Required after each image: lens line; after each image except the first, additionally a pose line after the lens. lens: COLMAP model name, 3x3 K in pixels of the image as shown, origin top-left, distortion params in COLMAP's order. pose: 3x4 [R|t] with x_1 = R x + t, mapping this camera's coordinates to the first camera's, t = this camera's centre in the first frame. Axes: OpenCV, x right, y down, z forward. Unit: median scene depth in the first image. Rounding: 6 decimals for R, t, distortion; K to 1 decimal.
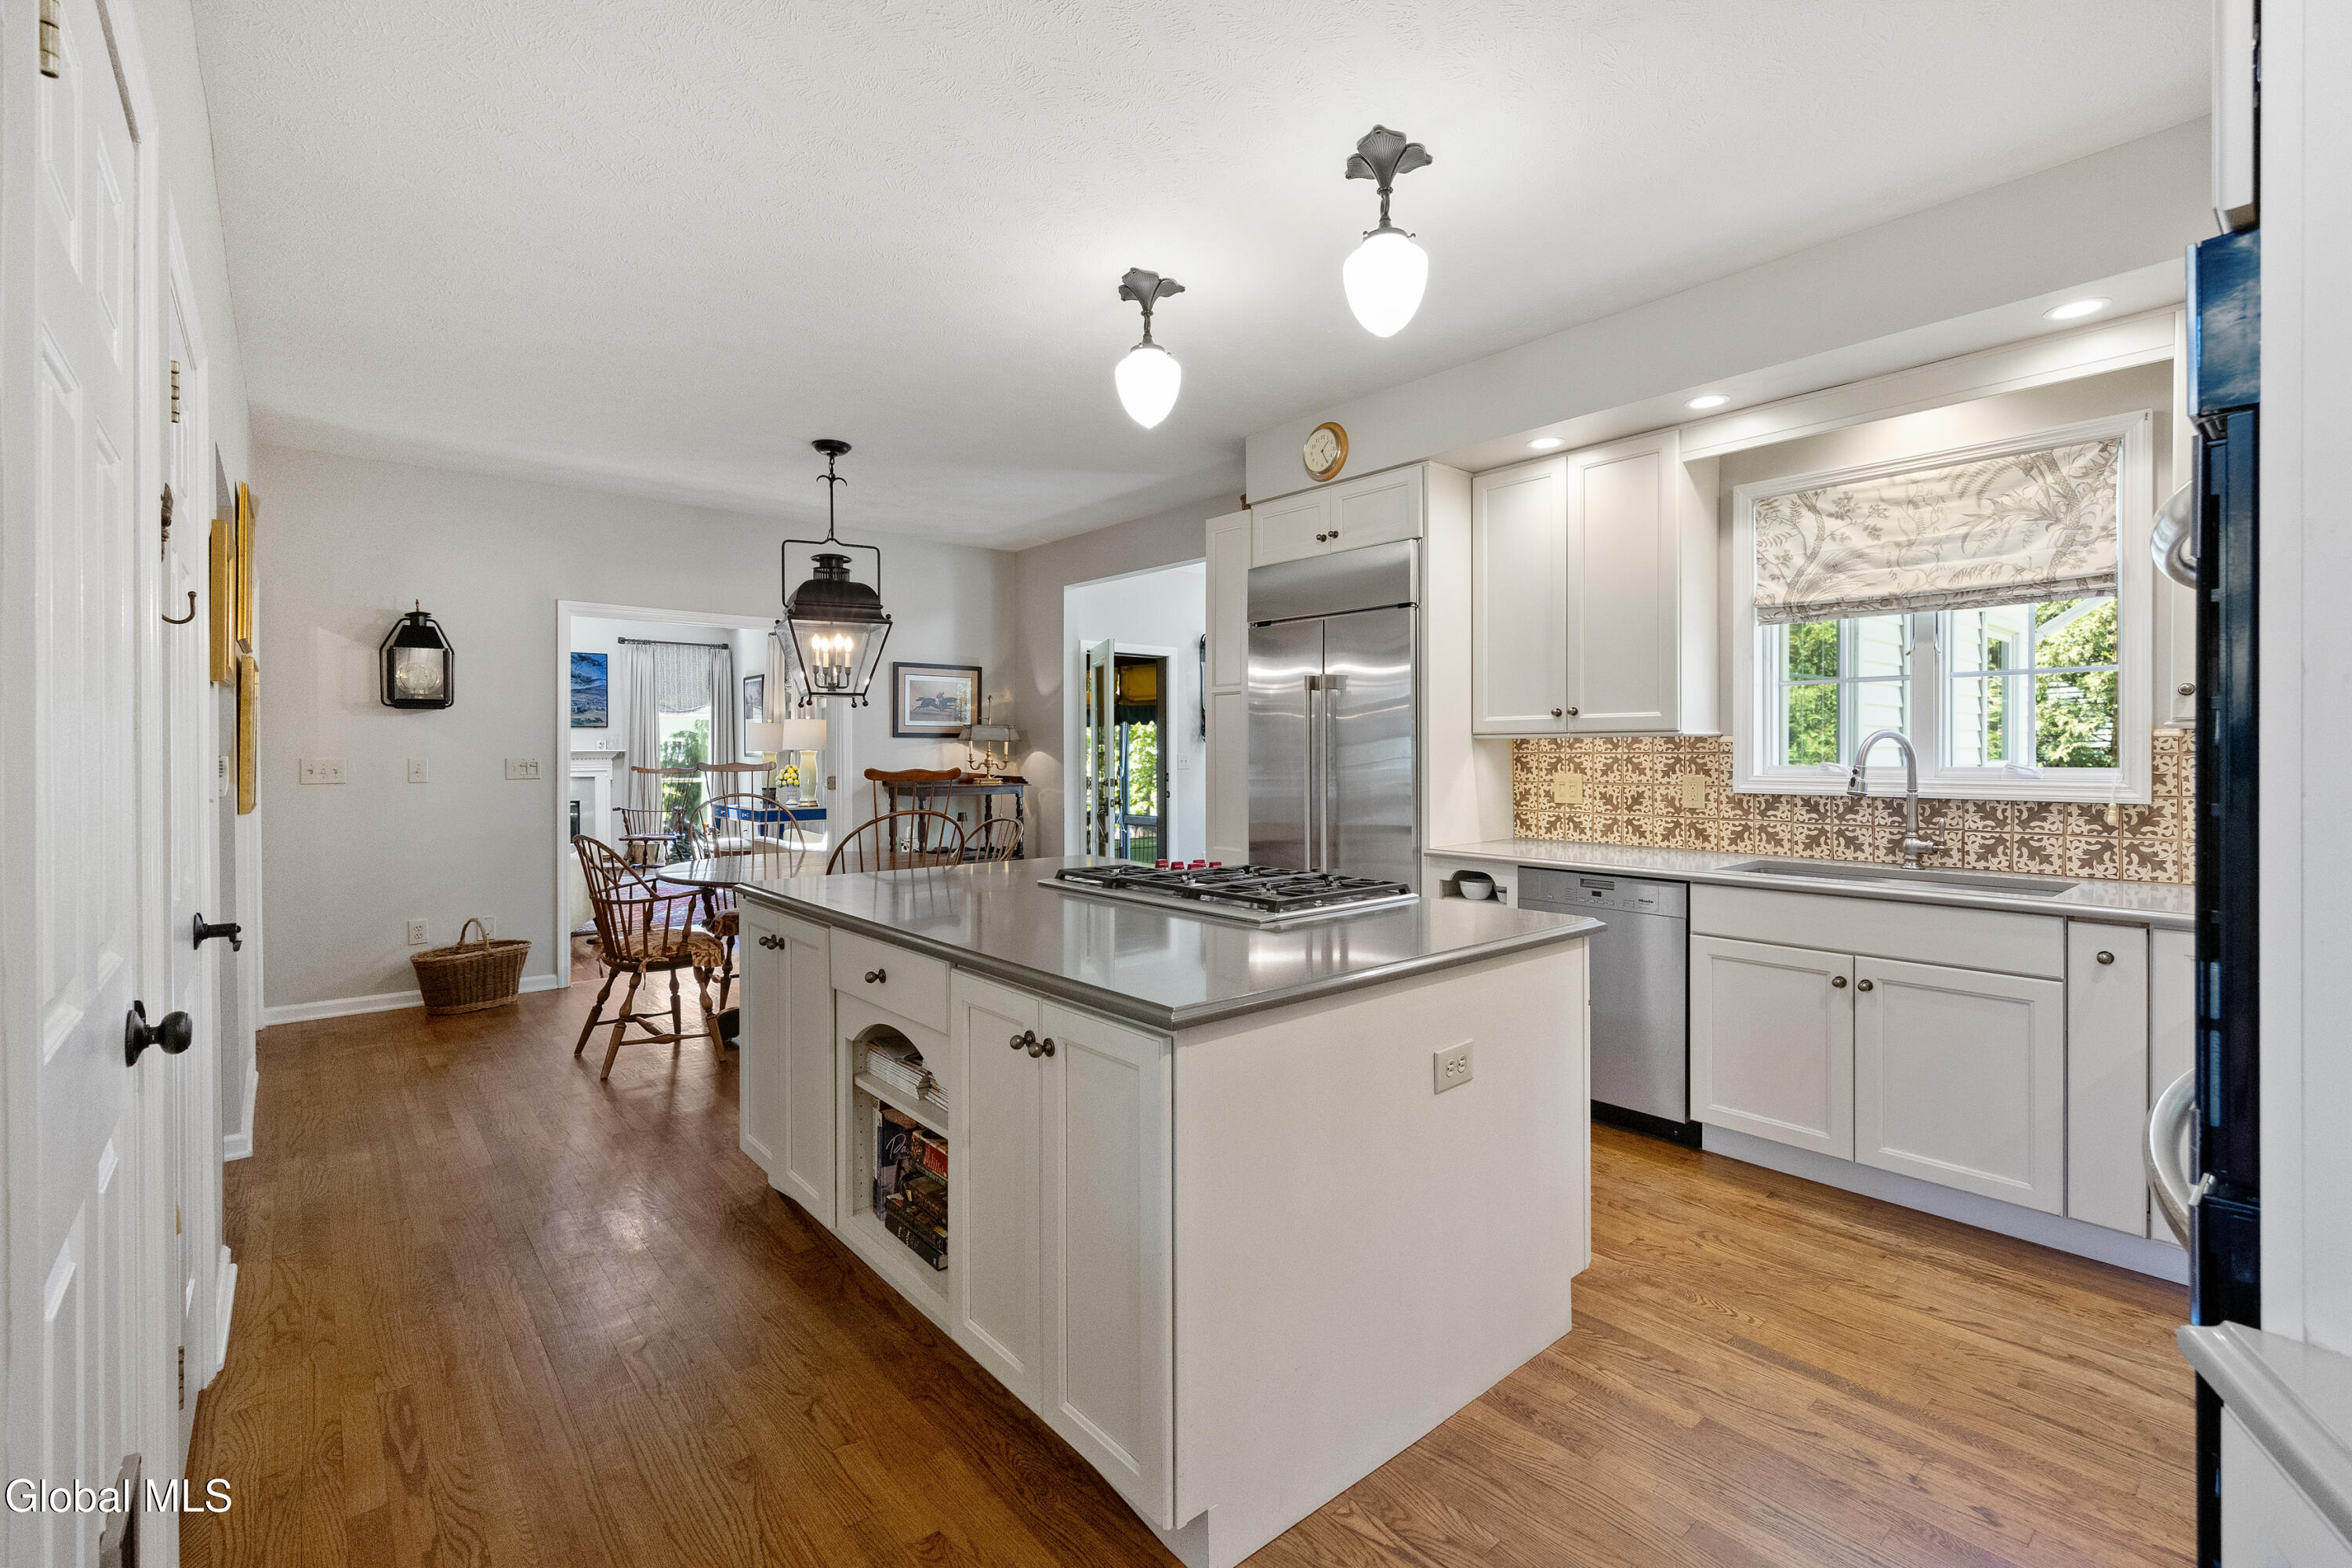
lens RADIAL K [[1011.6, 0, 1166.2], [0, 1011.6, 758.8], [0, 0, 1]] dist [-0.007220, 0.001680]
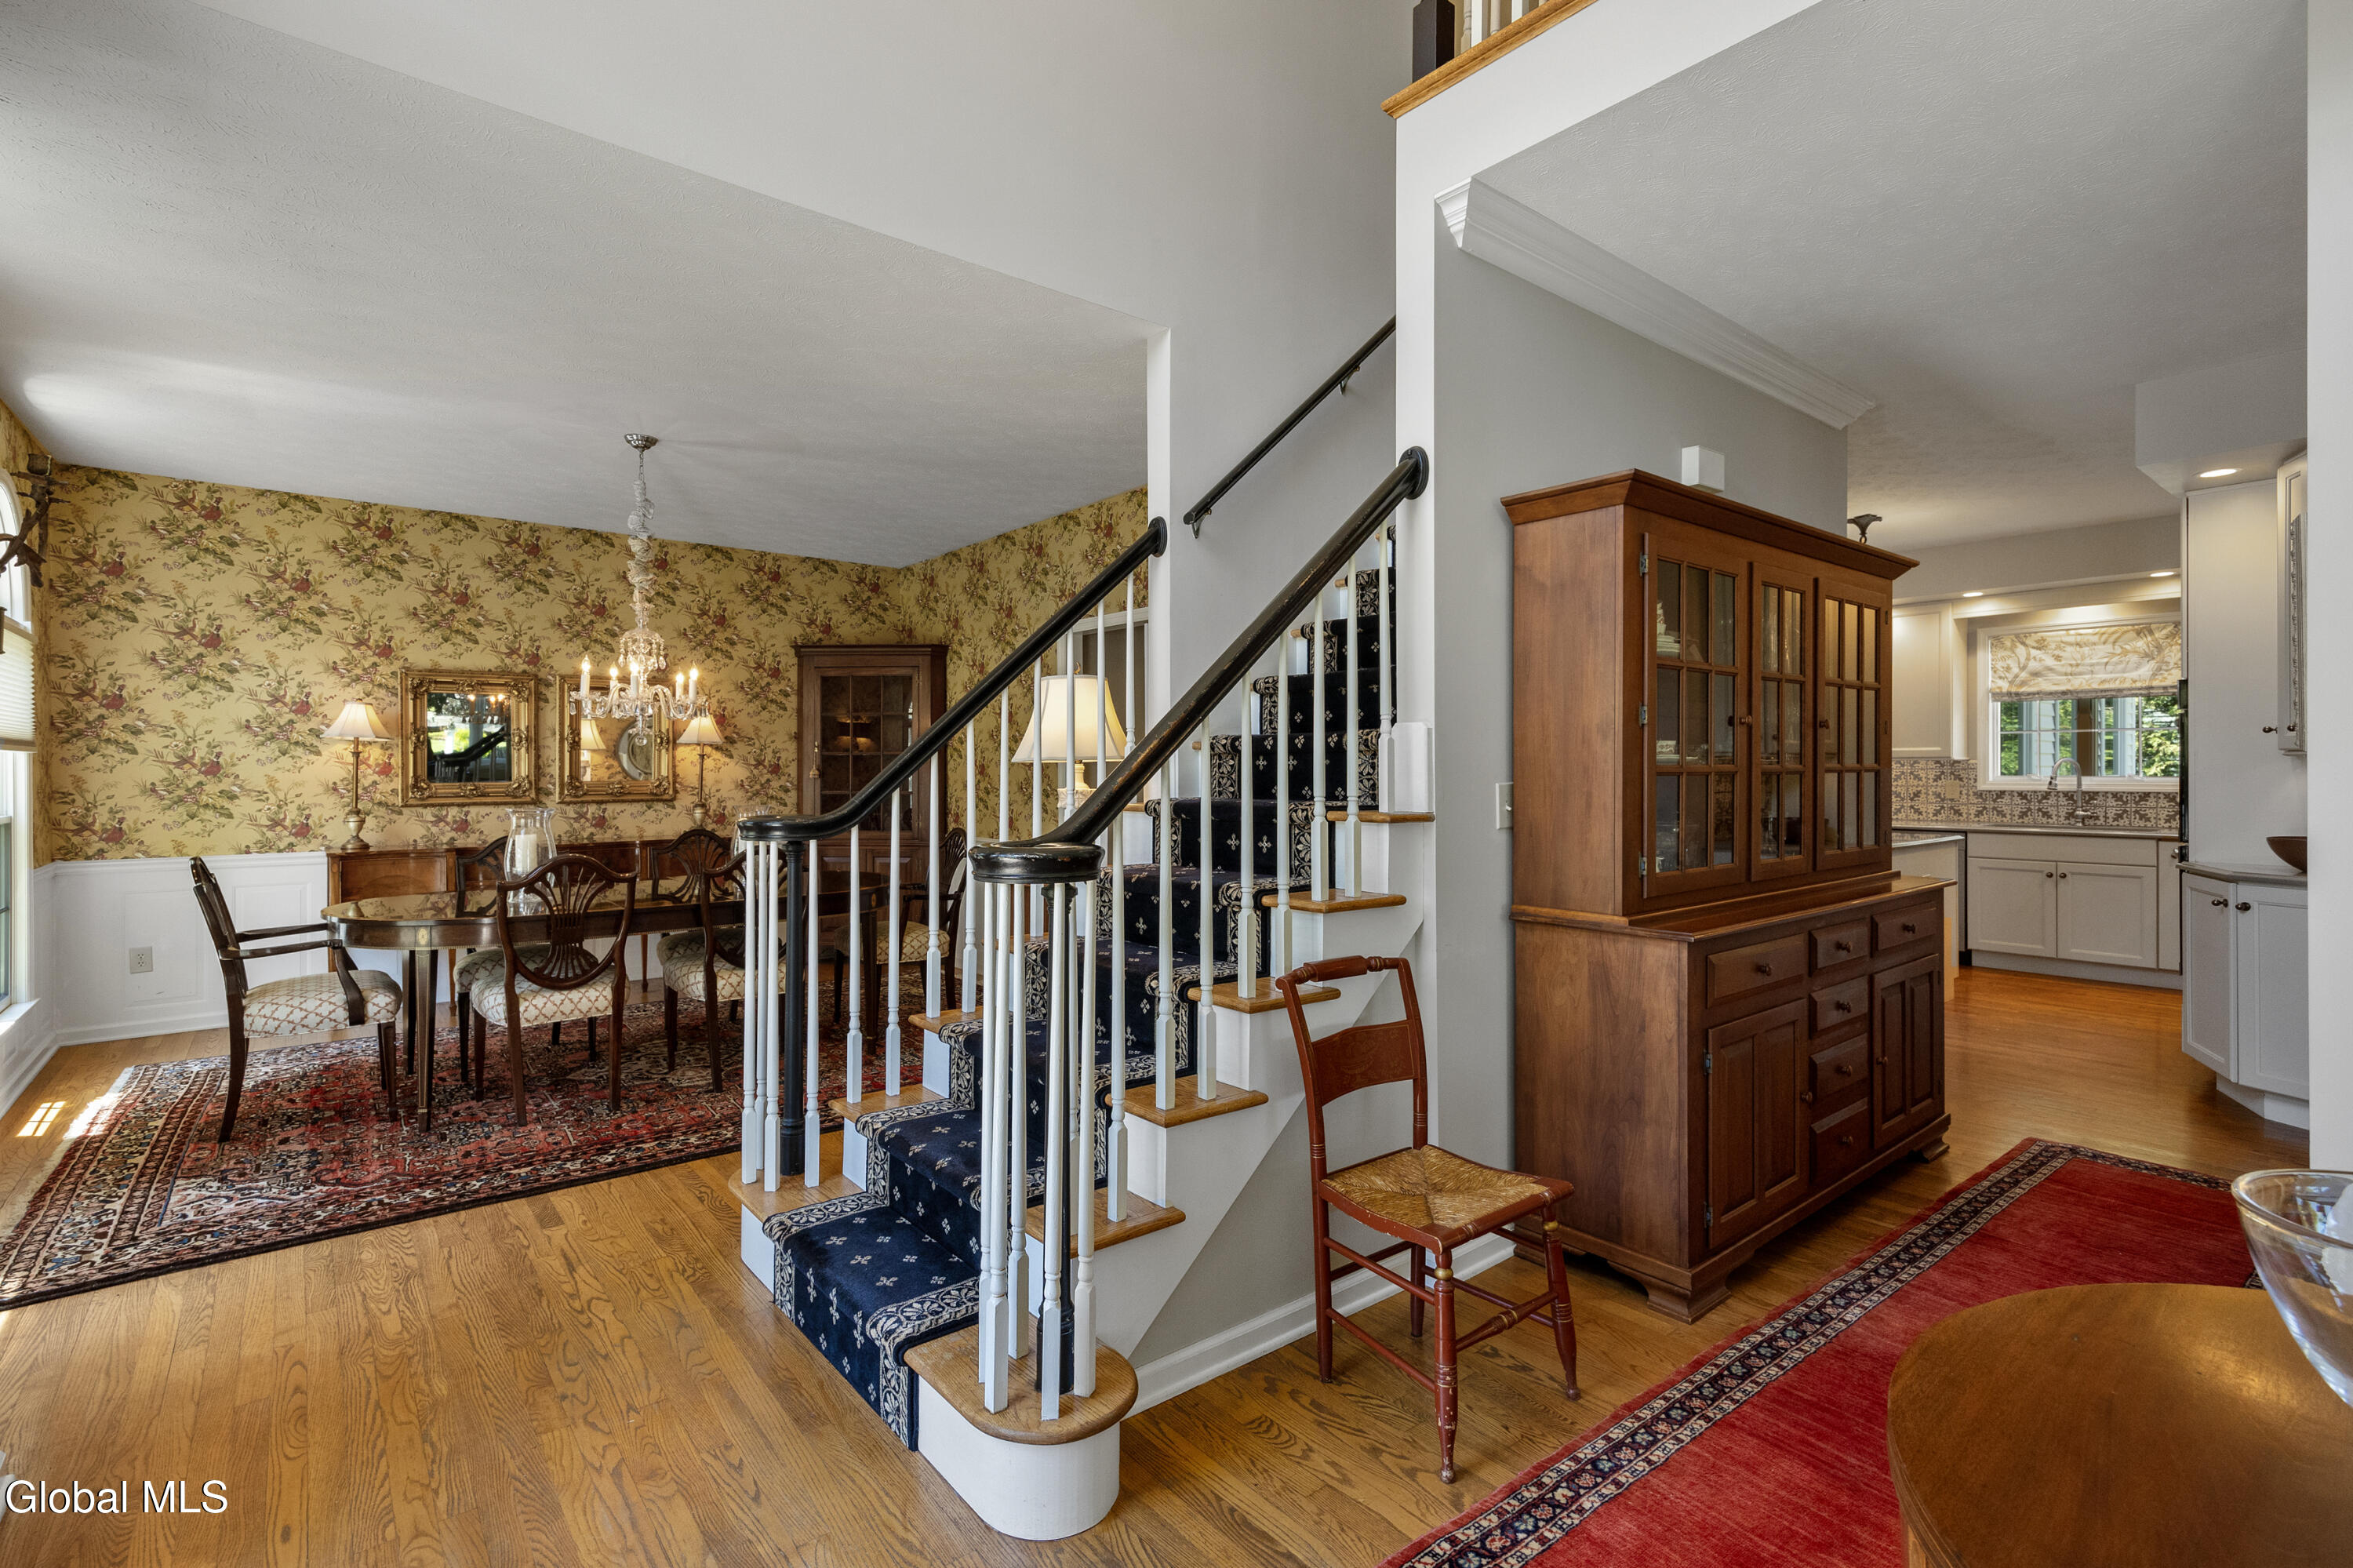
lens RADIAL K [[1066.3, 0, 1159.4], [0, 1066.3, 772.9], [0, 0, 1]] dist [-0.010928, 0.007487]
pose [[0.999560, -0.001935, -0.029585, -1.012963], [0.001895, 0.999997, -0.001405, 0.001413], [0.029587, 0.001348, 0.999561, -1.152041]]
